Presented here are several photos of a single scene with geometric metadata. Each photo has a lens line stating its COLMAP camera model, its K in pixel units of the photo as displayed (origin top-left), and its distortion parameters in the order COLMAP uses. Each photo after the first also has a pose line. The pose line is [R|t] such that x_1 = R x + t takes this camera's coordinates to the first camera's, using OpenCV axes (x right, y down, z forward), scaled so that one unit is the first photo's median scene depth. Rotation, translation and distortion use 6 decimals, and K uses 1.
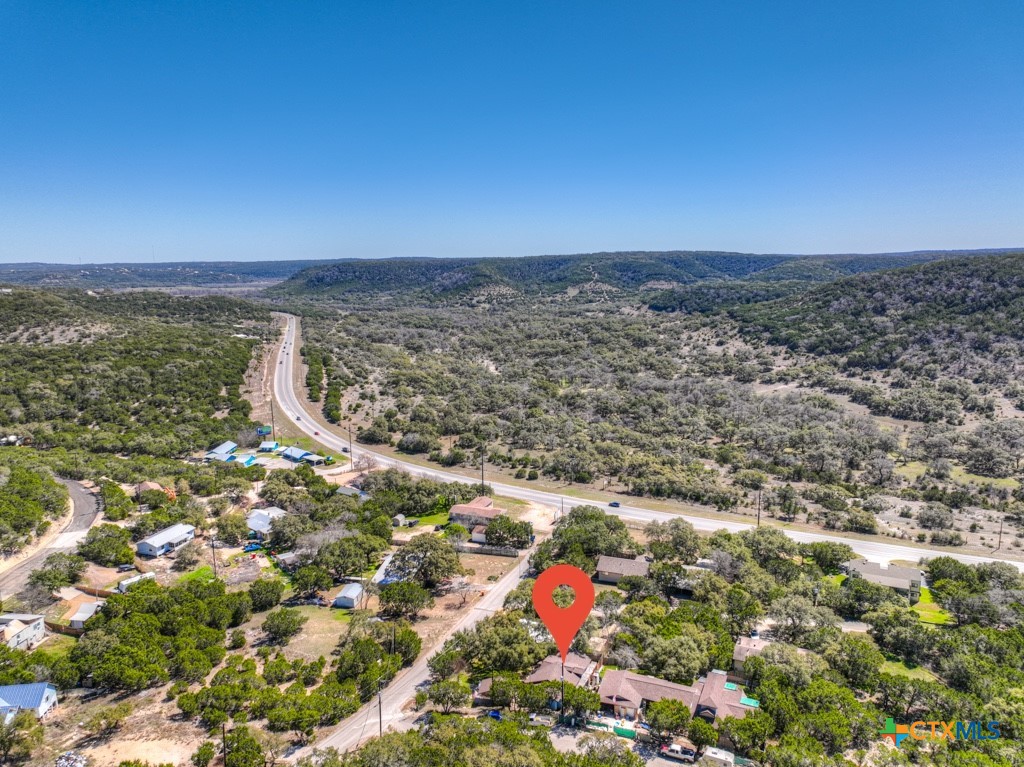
lens RADIAL K [[717.5, 0, 512.0], [0, 717.5, 383.5], [0, 0, 1]] dist [-0.003785, 0.020928]
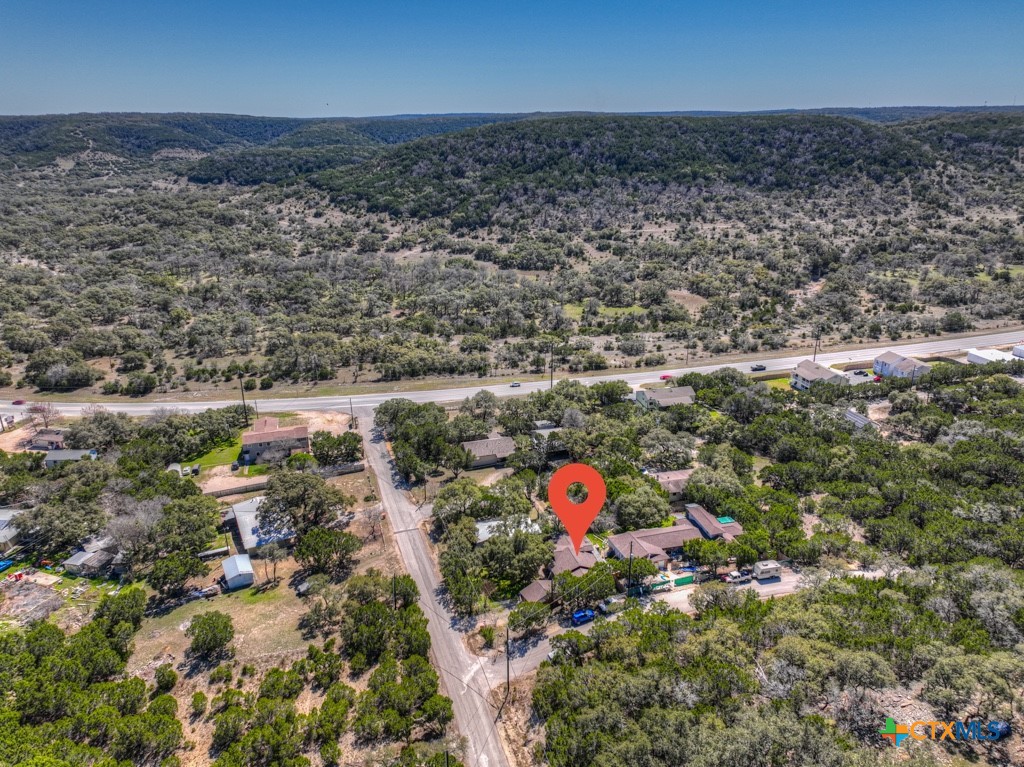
lens RADIAL K [[717.5, 0, 512.0], [0, 717.5, 383.5], [0, 0, 1]] dist [-0.003785, 0.020928]
pose [[0.787236, -0.210610, 0.579572, -0.125888], [0.105057, 0.971935, 0.210490, -0.012652], [-0.607637, -0.104817, 0.787268, 0.067565]]
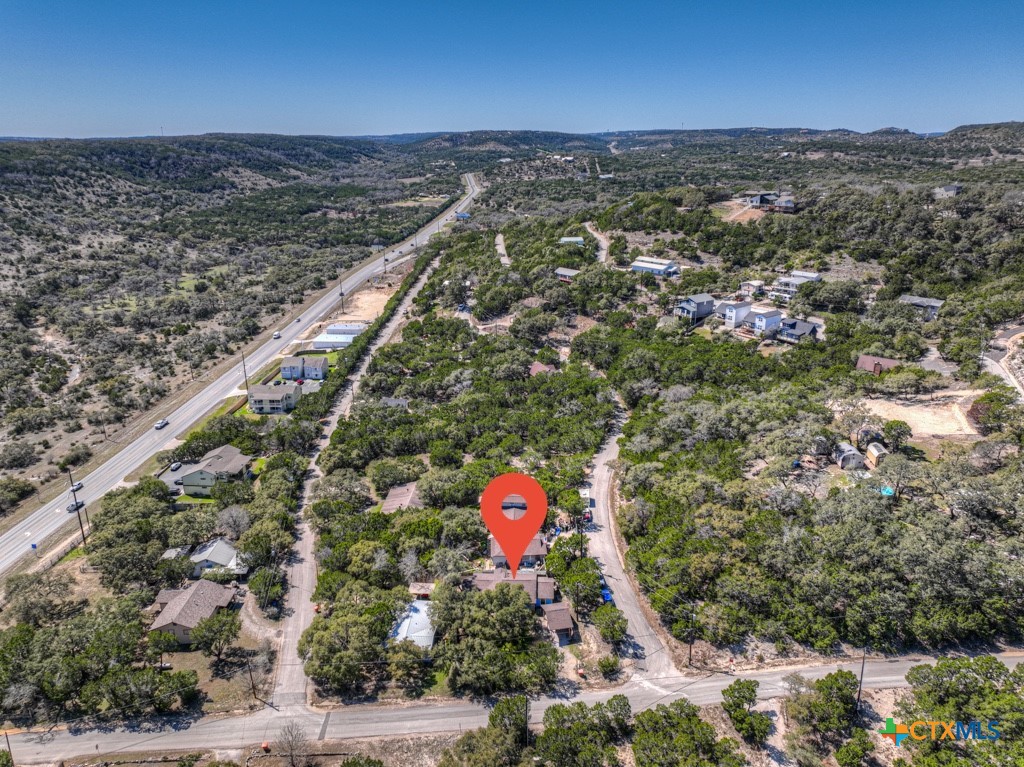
lens RADIAL K [[717.5, 0, 512.0], [0, 717.5, 383.5], [0, 0, 1]] dist [-0.003785, 0.020928]
pose [[-0.361640, -0.288429, 0.886580, -0.172756], [0.170809, 0.914349, 0.367137, -0.050252], [-0.916537, 0.284207, -0.281399, 0.281606]]
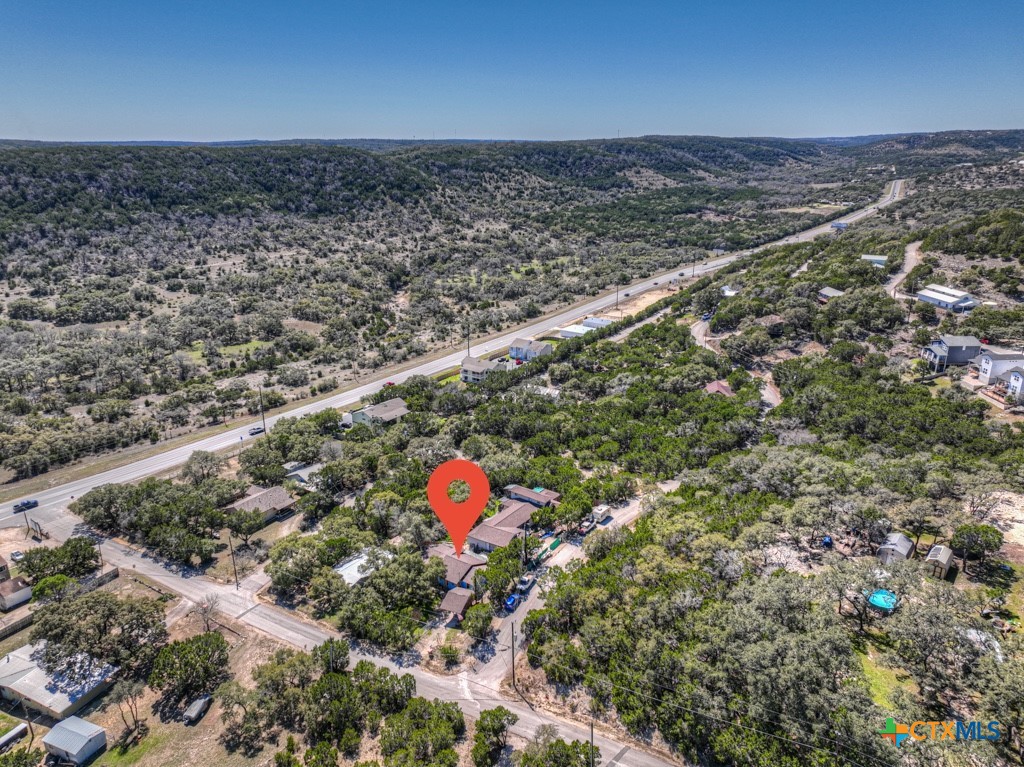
lens RADIAL K [[717.5, 0, 512.0], [0, 717.5, 383.5], [0, 0, 1]] dist [-0.003785, 0.020928]
pose [[0.220204, -0.300284, 0.928084, -0.191190], [0.170123, 0.948679, 0.266583, -0.025943], [-0.960504, 0.099185, 0.259988, 0.145895]]
